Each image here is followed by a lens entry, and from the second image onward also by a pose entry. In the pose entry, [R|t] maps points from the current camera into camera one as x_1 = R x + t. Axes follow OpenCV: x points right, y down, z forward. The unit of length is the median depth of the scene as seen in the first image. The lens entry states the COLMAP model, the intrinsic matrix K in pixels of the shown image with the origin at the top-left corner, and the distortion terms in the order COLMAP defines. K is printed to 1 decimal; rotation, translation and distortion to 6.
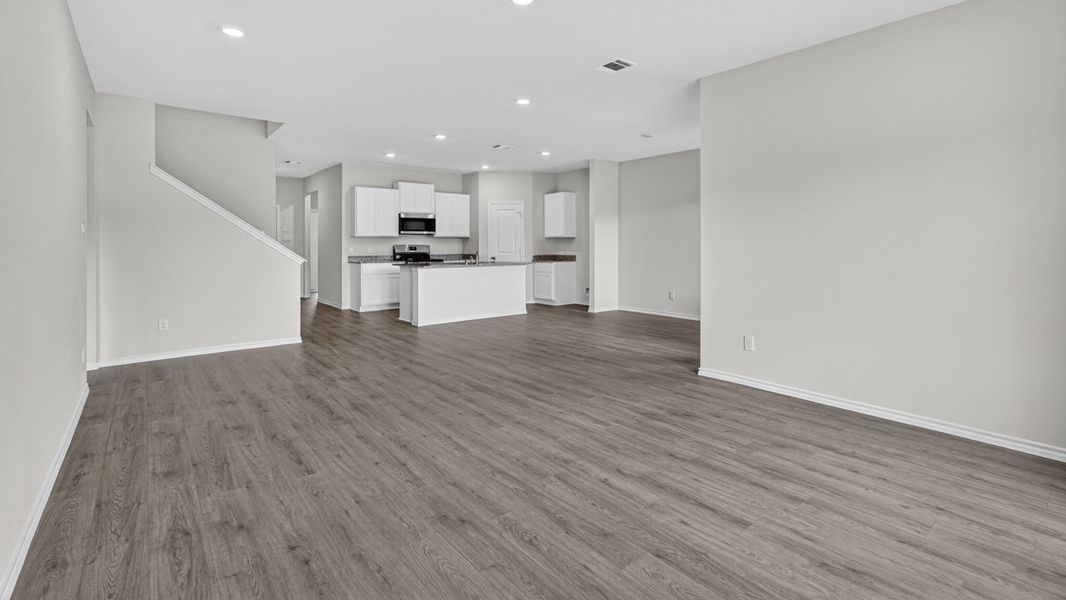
lens RADIAL K [[476.4, 0, 529.7], [0, 476.4, 255.3], [0, 0, 1]] dist [-0.001416, 0.000143]
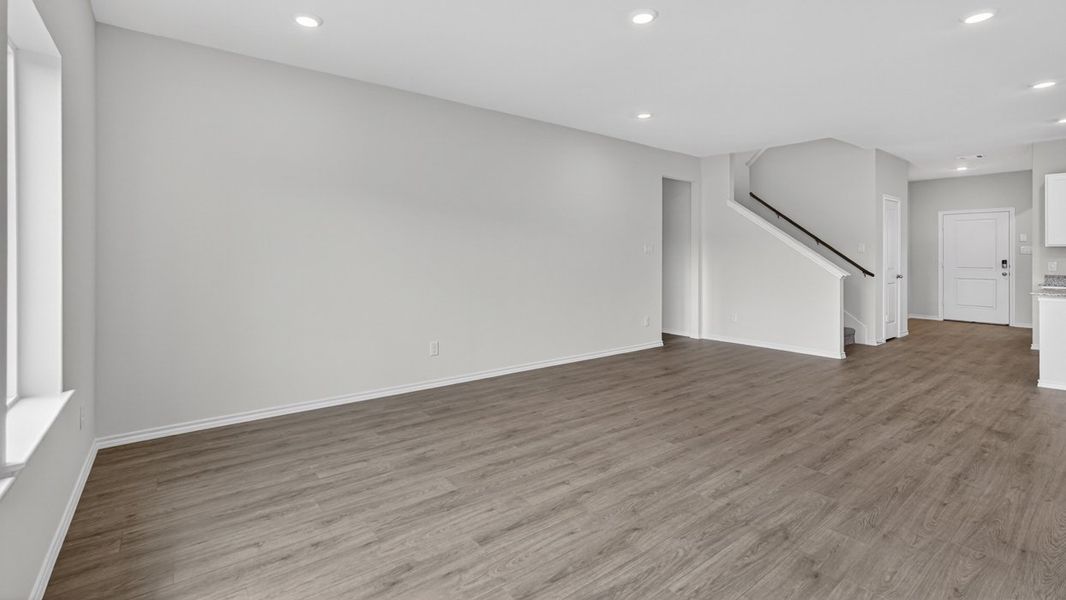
lens RADIAL K [[476.4, 0, 529.7], [0, 476.4, 255.3], [0, 0, 1]] dist [-0.001416, 0.000143]
pose [[-0.039047, -0.006439, -0.999217, 1.239616], [-0.015164, 0.999868, -0.005851, -0.025627], [0.999122, 0.014923, -0.039140, 0.968906]]
